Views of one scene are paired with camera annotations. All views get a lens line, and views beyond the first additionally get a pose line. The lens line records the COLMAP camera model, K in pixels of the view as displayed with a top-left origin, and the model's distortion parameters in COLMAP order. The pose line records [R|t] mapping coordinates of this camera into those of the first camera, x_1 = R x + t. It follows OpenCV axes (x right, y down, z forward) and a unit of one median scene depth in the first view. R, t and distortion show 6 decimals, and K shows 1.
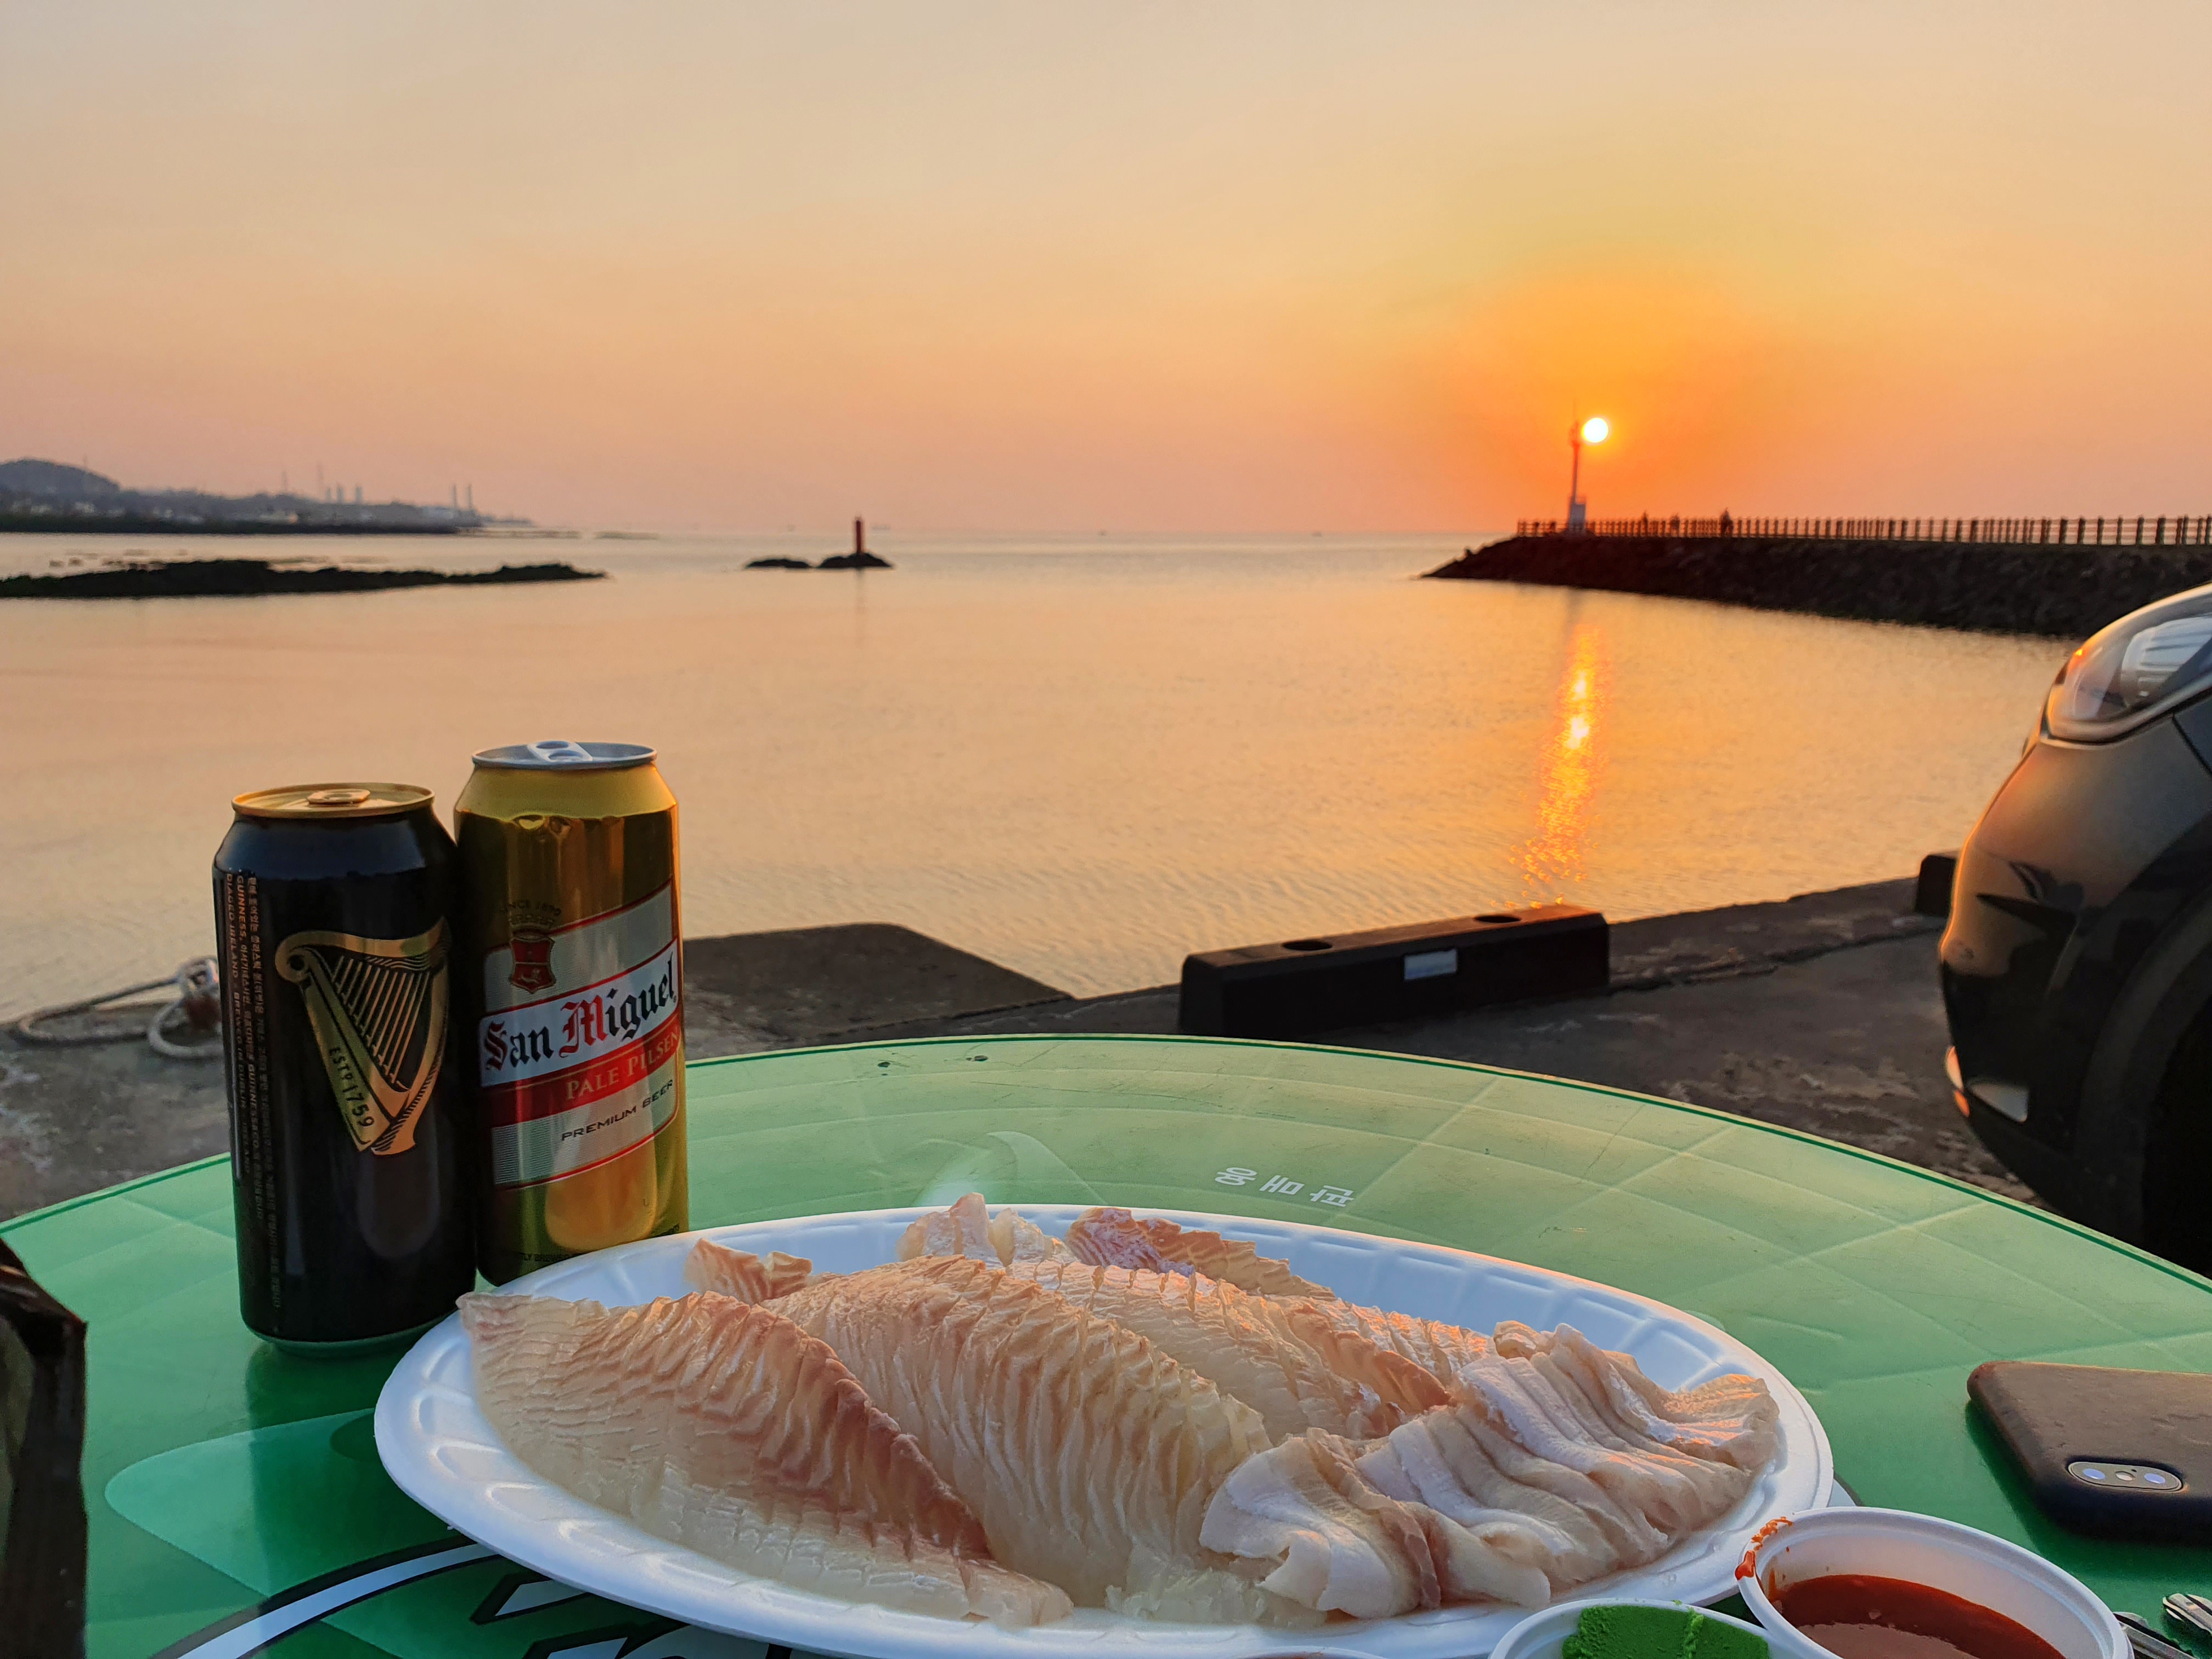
lens RADIAL K [[1714.2, 0, 1106.0], [0, 1714.2, 829.5], [0, 0, 1]] dist [0.032868, -0.114049]
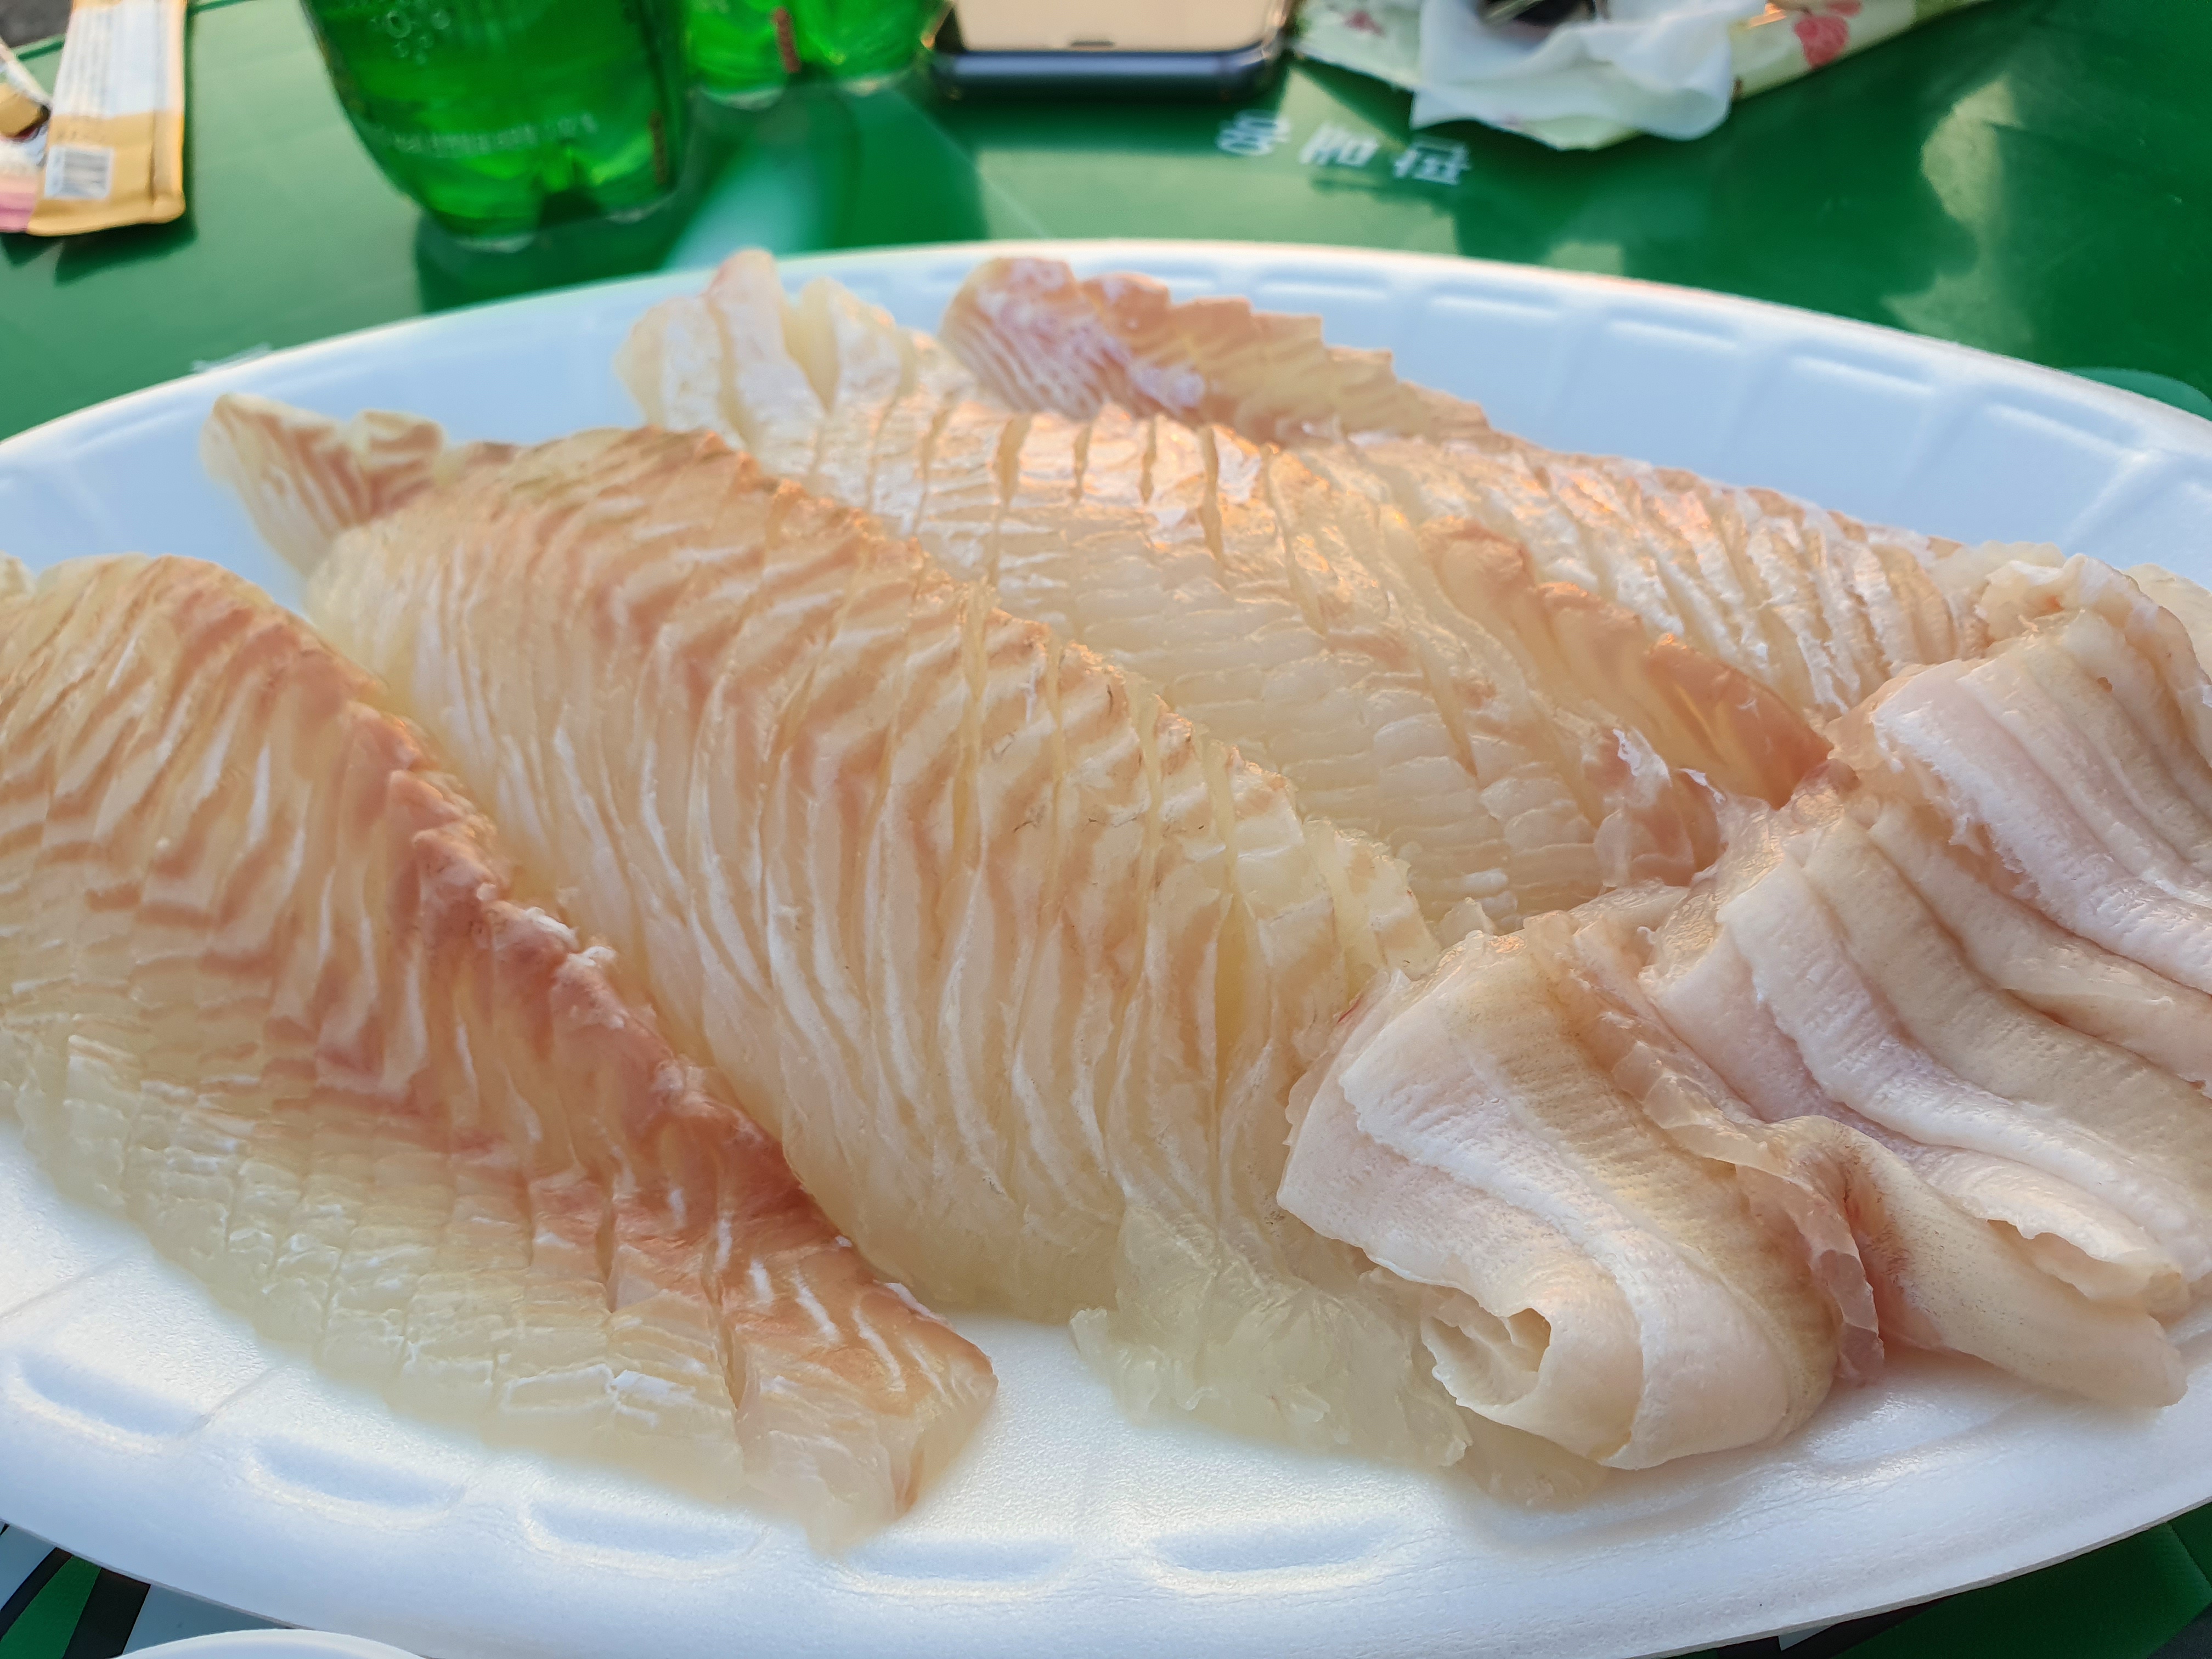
lens RADIAL K [[1714.2, 0, 1106.0], [0, 1714.2, 829.5], [0, 0, 1]] dist [0.032868, -0.114049]
pose [[0.996937, -0.078168, -0.002646, 0.018147], [0.064421, 0.801481, 0.594541, 0.076345], [-0.044354, -0.592890, 0.804061, 0.658302]]
